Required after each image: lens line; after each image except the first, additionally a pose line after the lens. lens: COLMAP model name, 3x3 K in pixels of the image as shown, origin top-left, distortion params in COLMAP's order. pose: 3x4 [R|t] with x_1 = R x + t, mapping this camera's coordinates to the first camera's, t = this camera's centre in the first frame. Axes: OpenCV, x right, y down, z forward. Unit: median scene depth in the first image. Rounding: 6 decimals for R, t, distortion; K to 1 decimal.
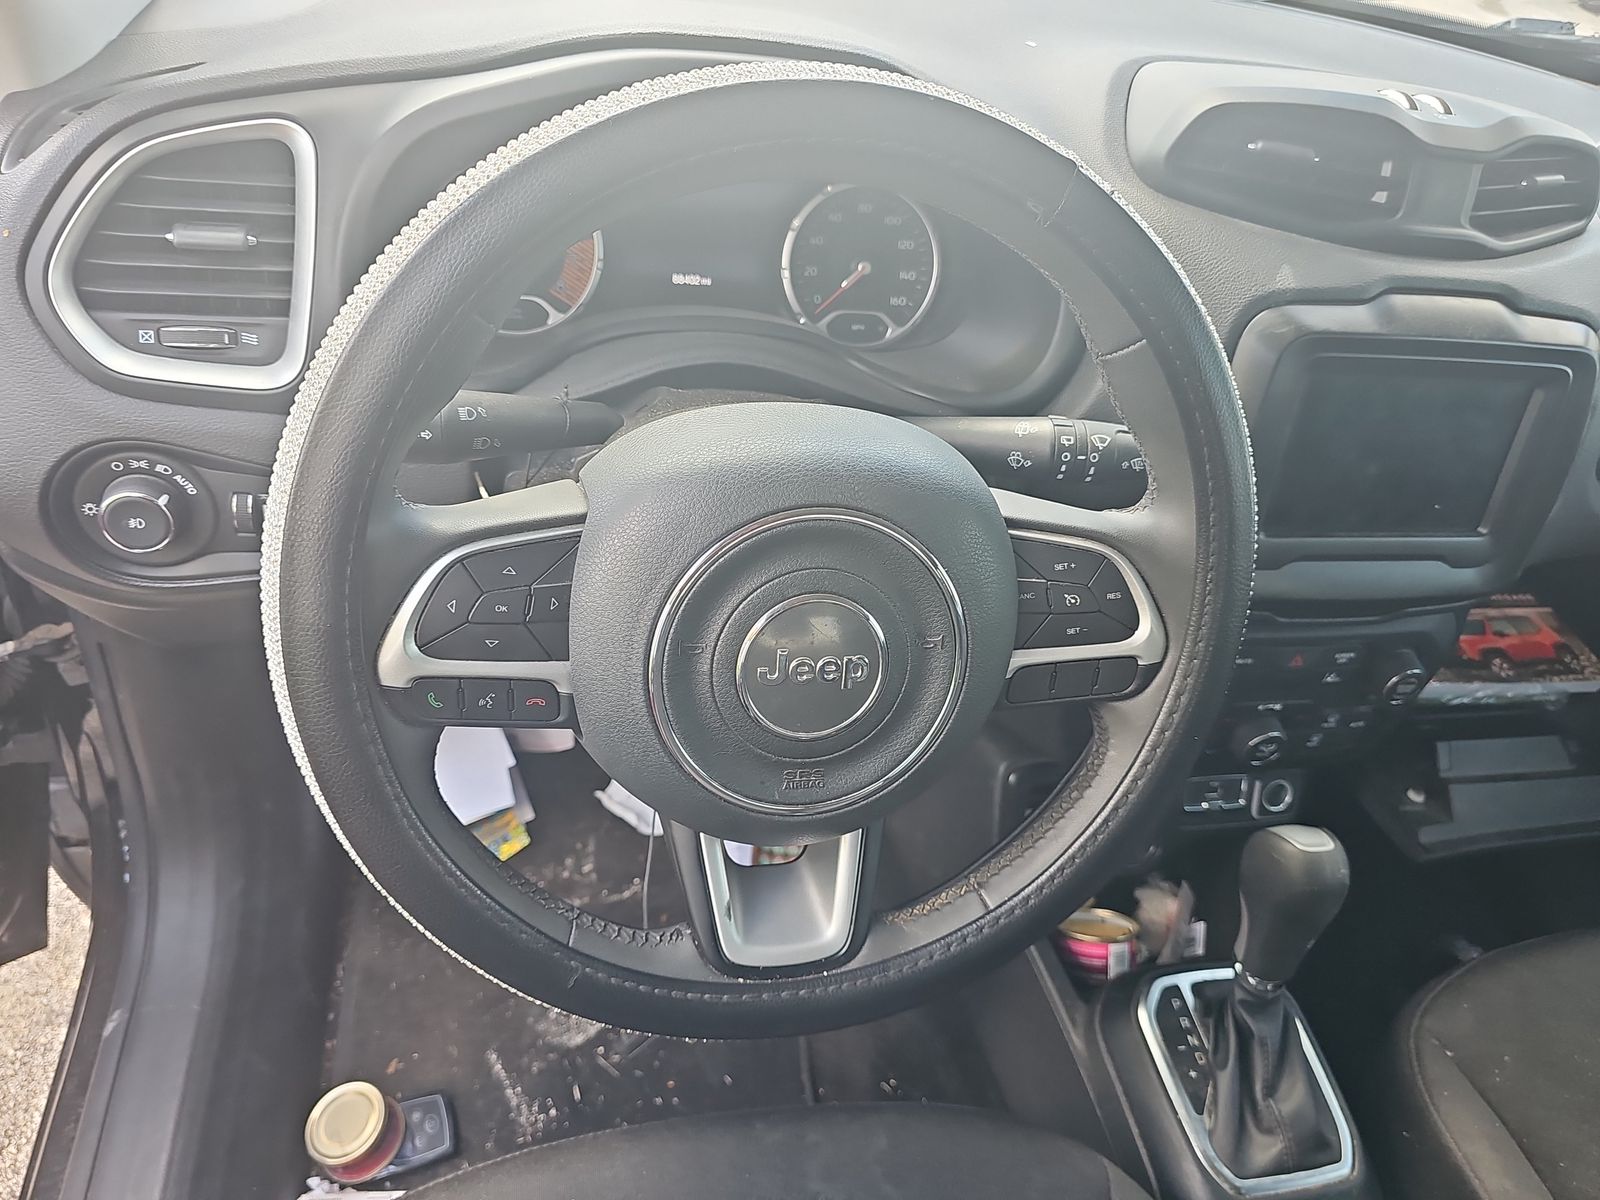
lens RADIAL K [[1077.6, 0, 799.5], [0, 1077.6, 606.4], [0, 0, 1]] dist [0.028149, -0.021777]
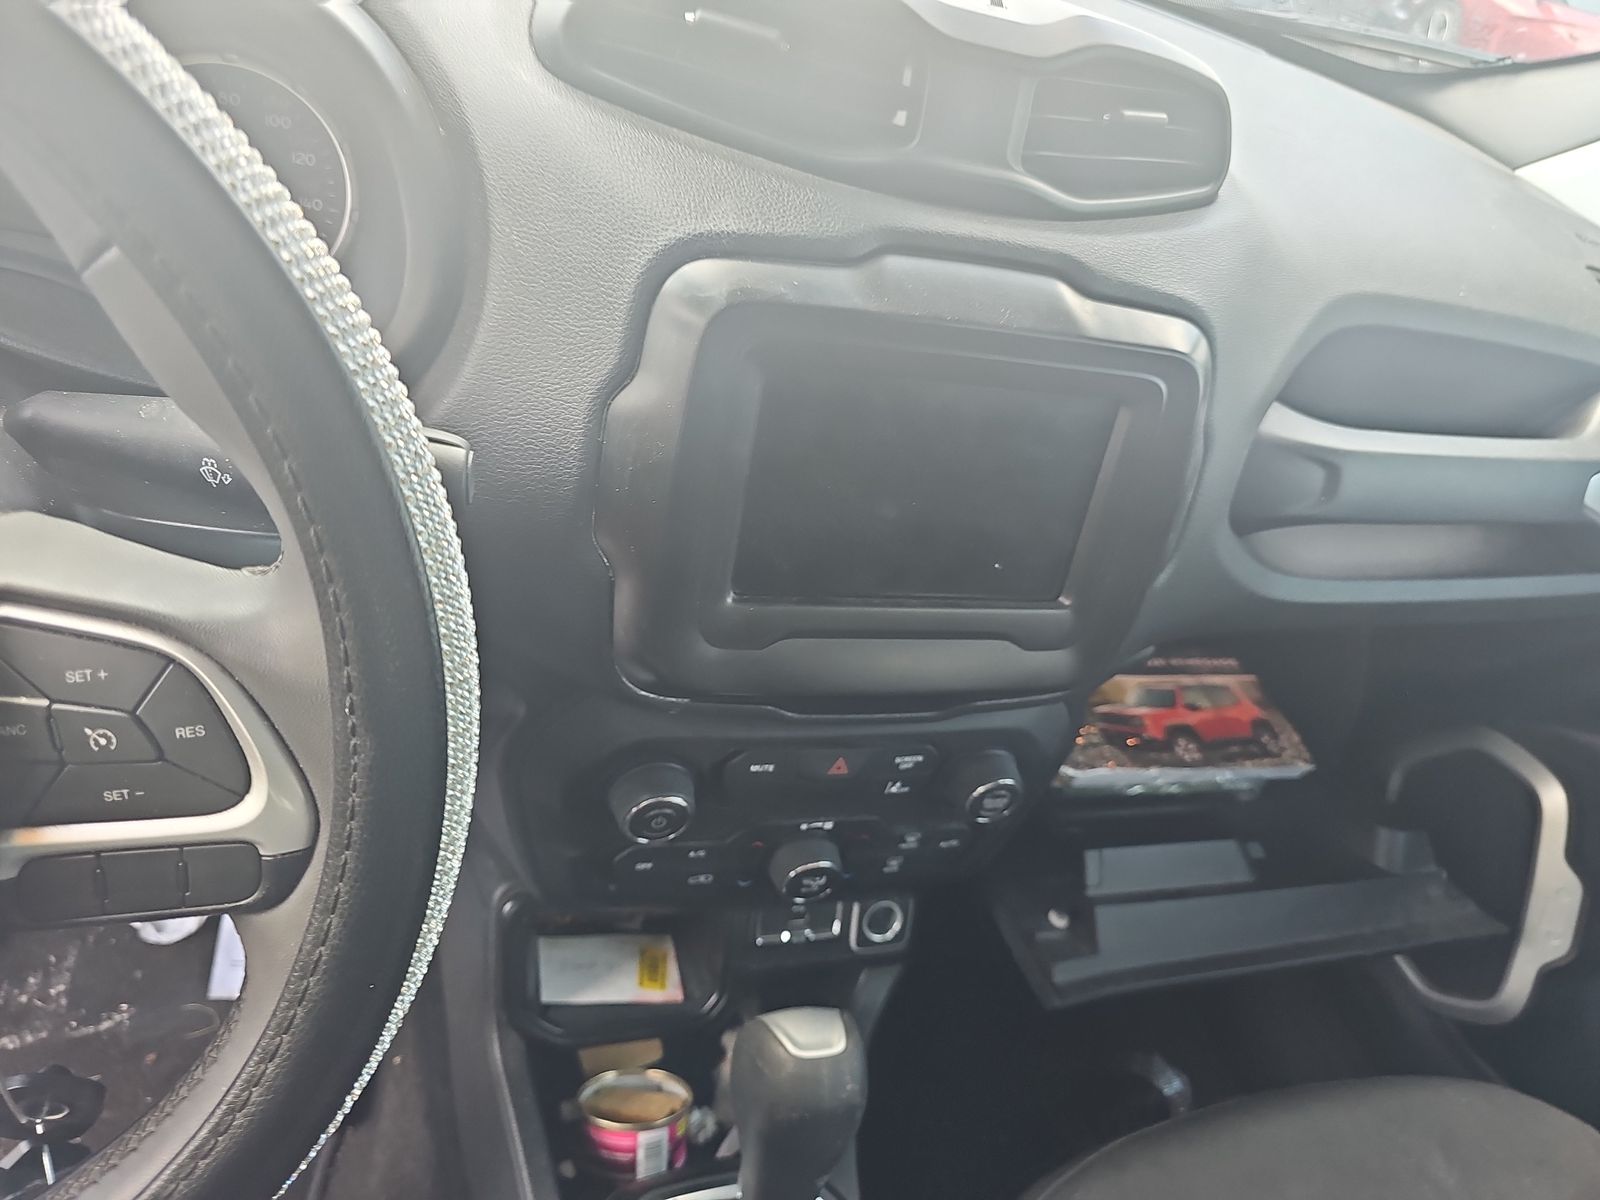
lens RADIAL K [[1077.6, 0, 793.4], [0, 1077.6, 599.0], [0, 0, 1]] dist [0.028149, -0.021777]
pose [[0.993281, 0.030694, 0.111579, 0.284349], [-0.028760, 0.999408, -0.018900, -0.040055], [-0.112093, 0.015564, 0.993576, 0.233291]]
